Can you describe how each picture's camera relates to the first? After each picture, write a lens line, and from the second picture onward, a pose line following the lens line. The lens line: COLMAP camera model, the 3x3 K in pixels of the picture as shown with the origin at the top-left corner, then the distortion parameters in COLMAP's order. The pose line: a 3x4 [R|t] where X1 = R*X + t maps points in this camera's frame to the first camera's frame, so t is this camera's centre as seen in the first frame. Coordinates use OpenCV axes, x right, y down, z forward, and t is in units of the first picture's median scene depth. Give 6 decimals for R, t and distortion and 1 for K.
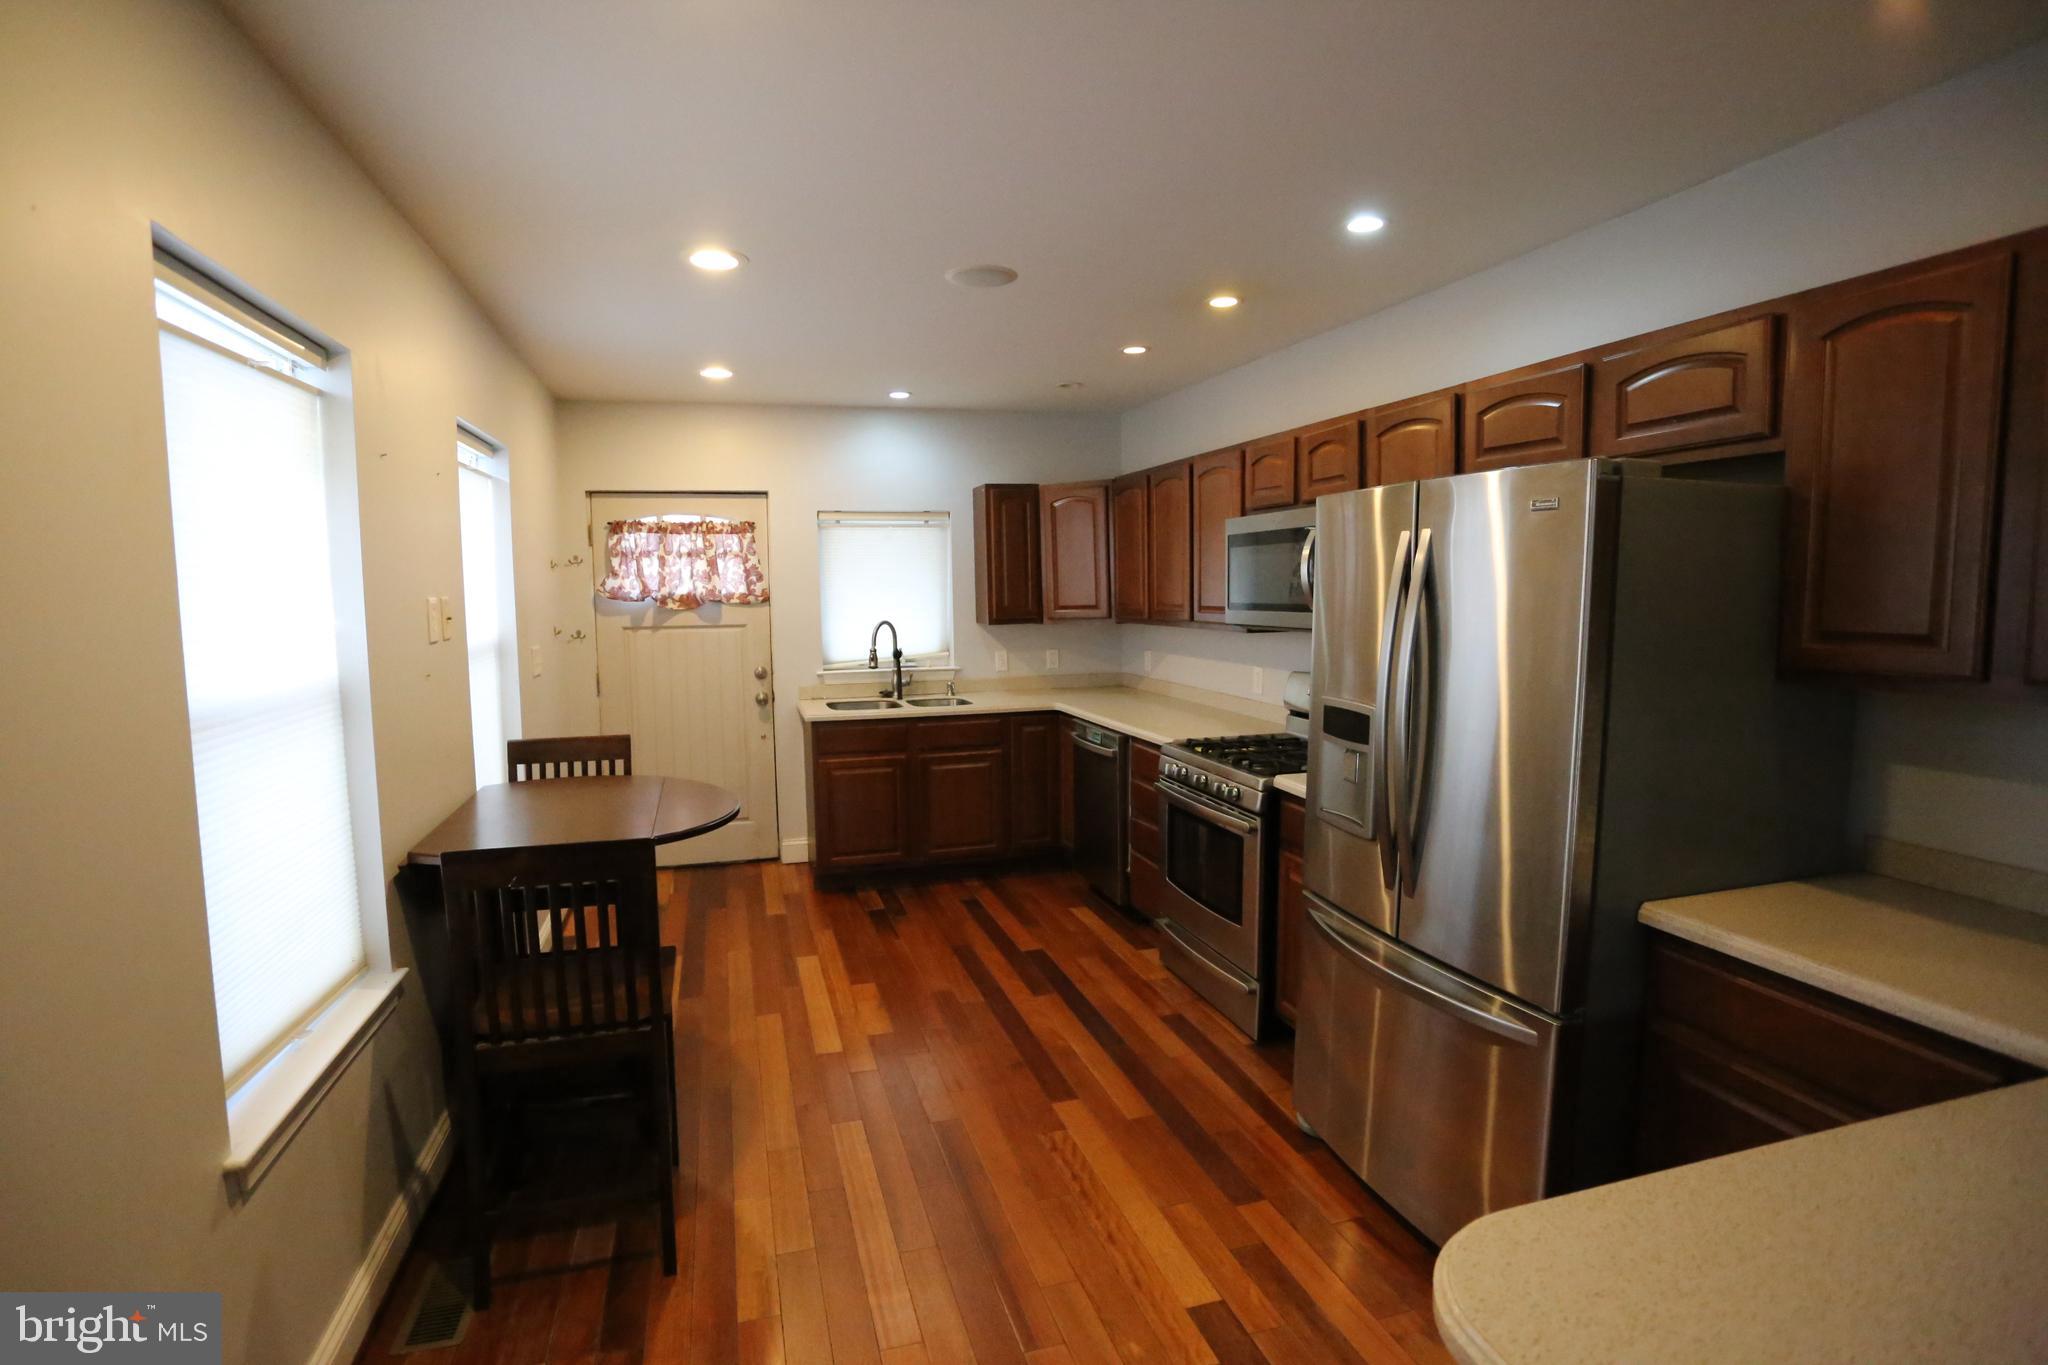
lens RADIAL K [[1007.2, 0, 1010.9], [0, 1007.2, 692.5], [0, 0, 1]] dist [-0.066088, 0.026367]
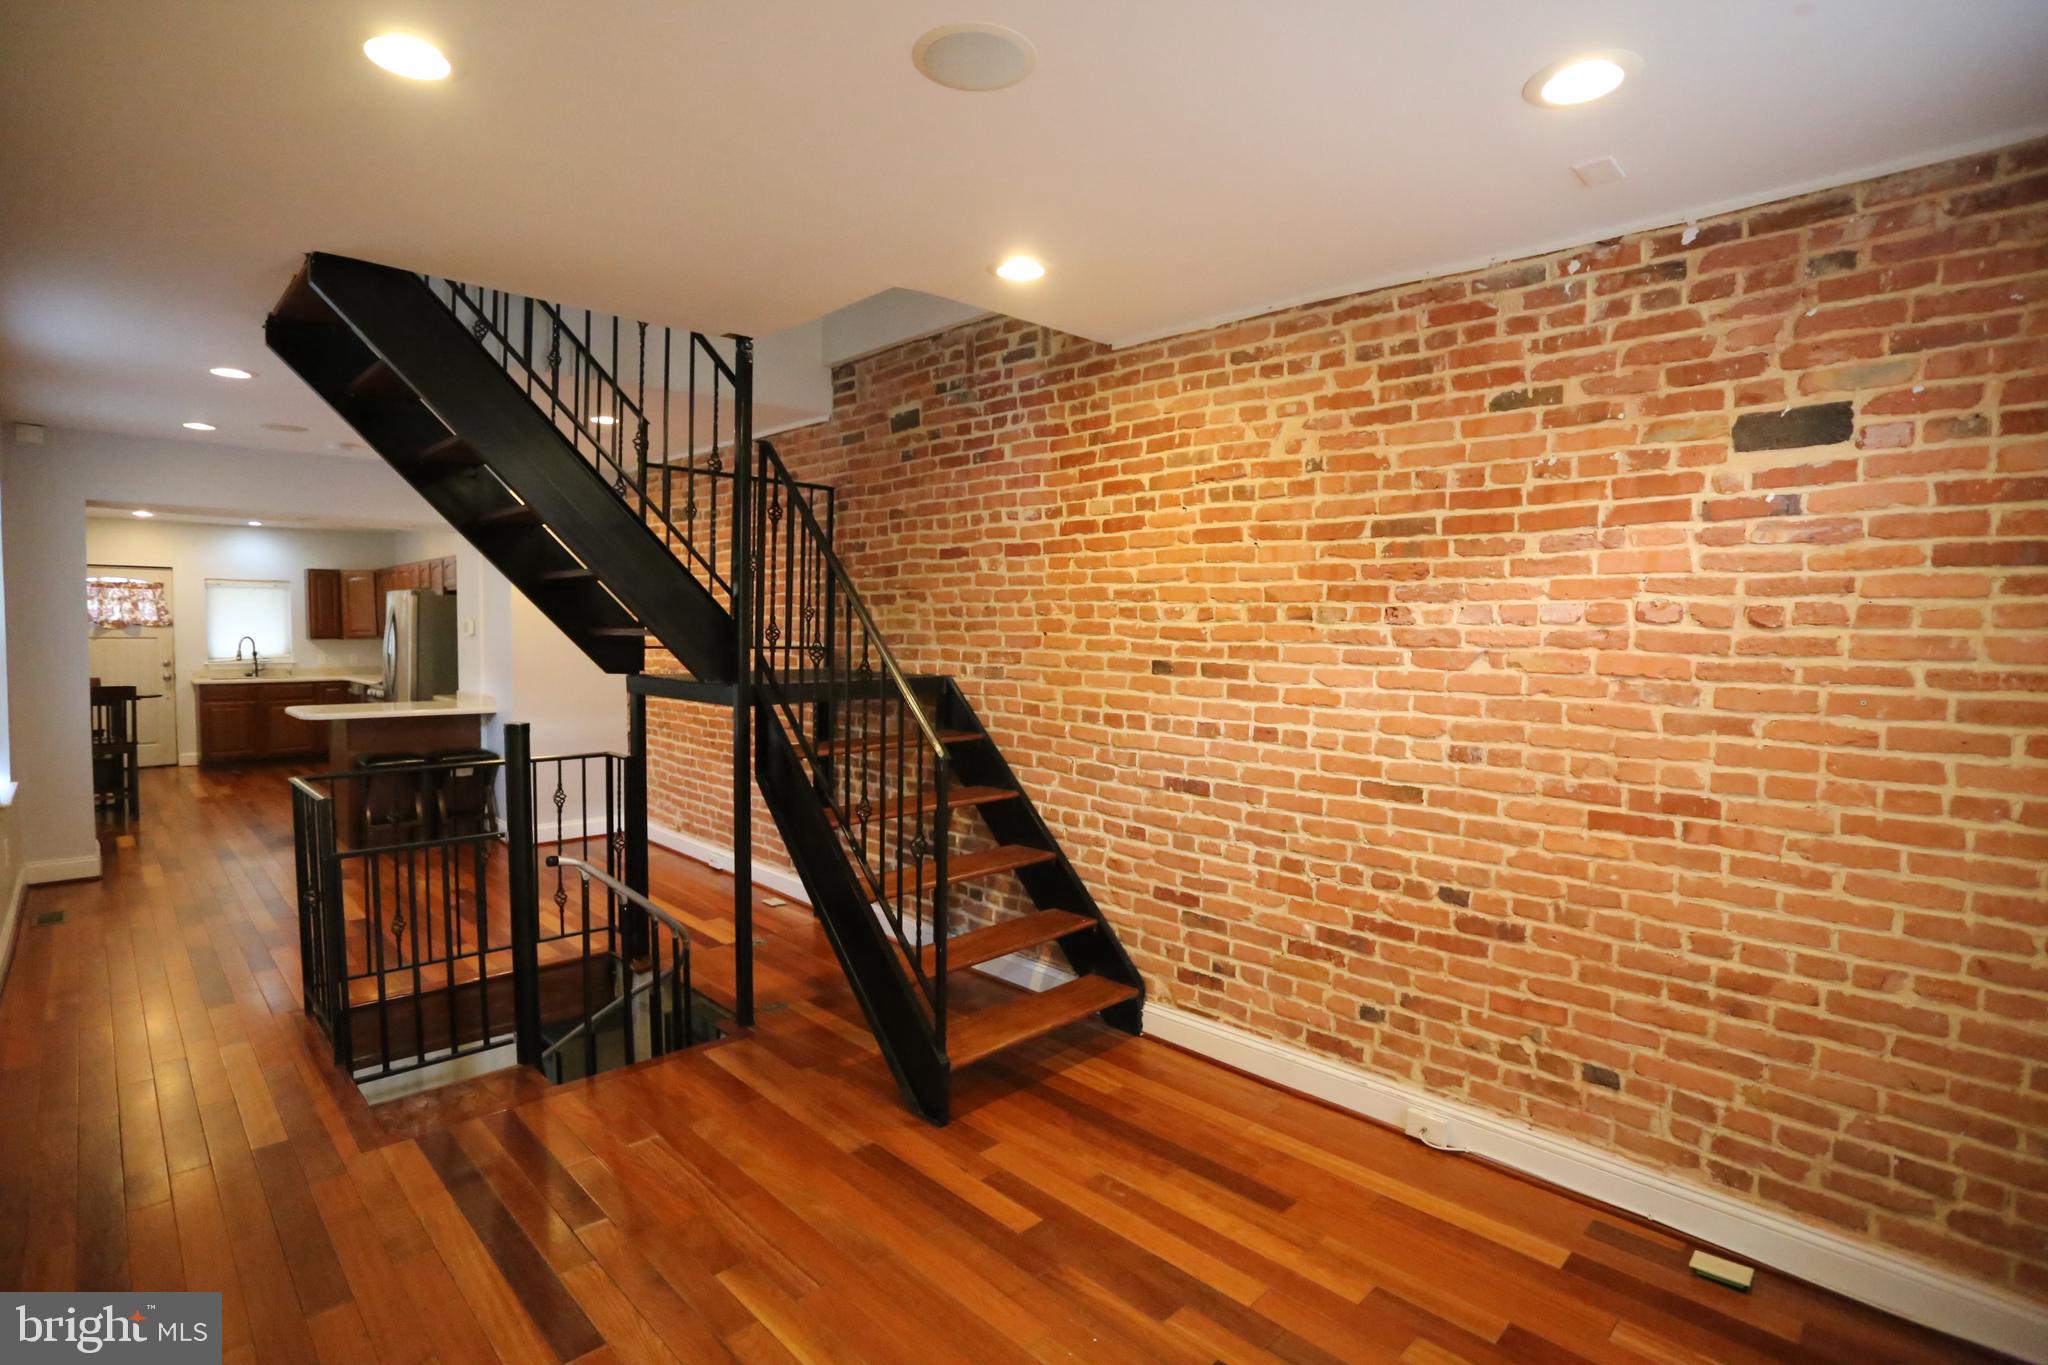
lens RADIAL K [[1007.2, 0, 1028.8], [0, 1007.2, 682.3], [0, 0, 1]] dist [-0.066088, 0.026367]
pose [[0.875745, -0.000891, 0.482772, 0.279849], [0.023877, 0.998854, -0.041469, 0.127232], [-0.482182, 0.047844, 0.874763, -1.336422]]
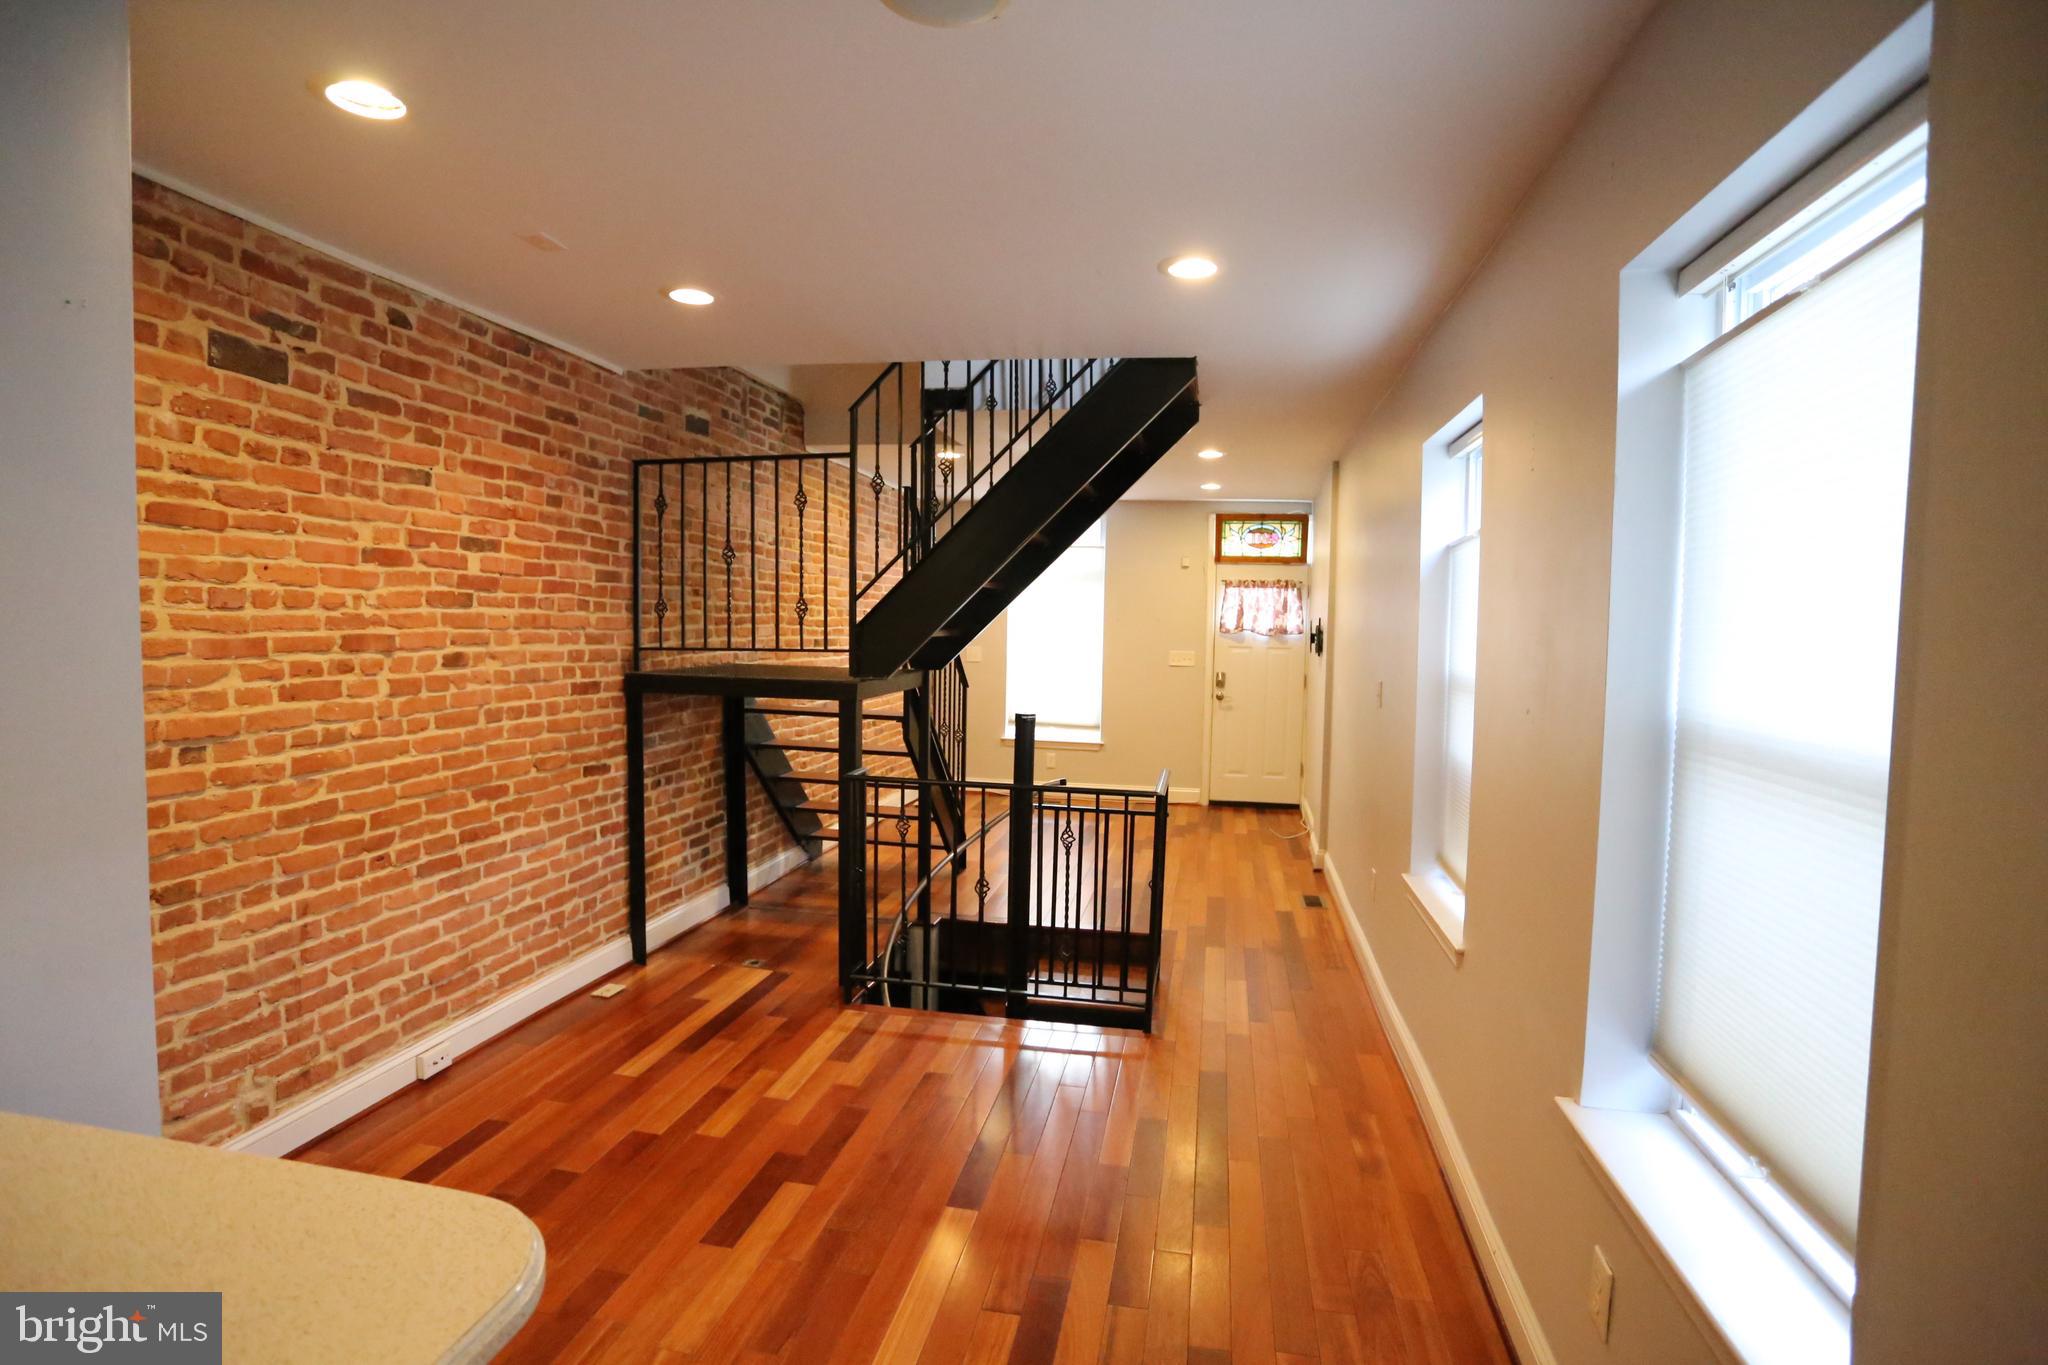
lens RADIAL K [[1007.2, 0, 1015.7], [0, 1007.2, 685.6], [0, 0, 1]] dist [-0.066088, 0.026367]
pose [[-0.889760, -0.033563, 0.455193, -0.529051], [0.037276, 0.988618, 0.145757, -0.171303], [-0.454904, 0.146656, -0.878381, 1.645448]]
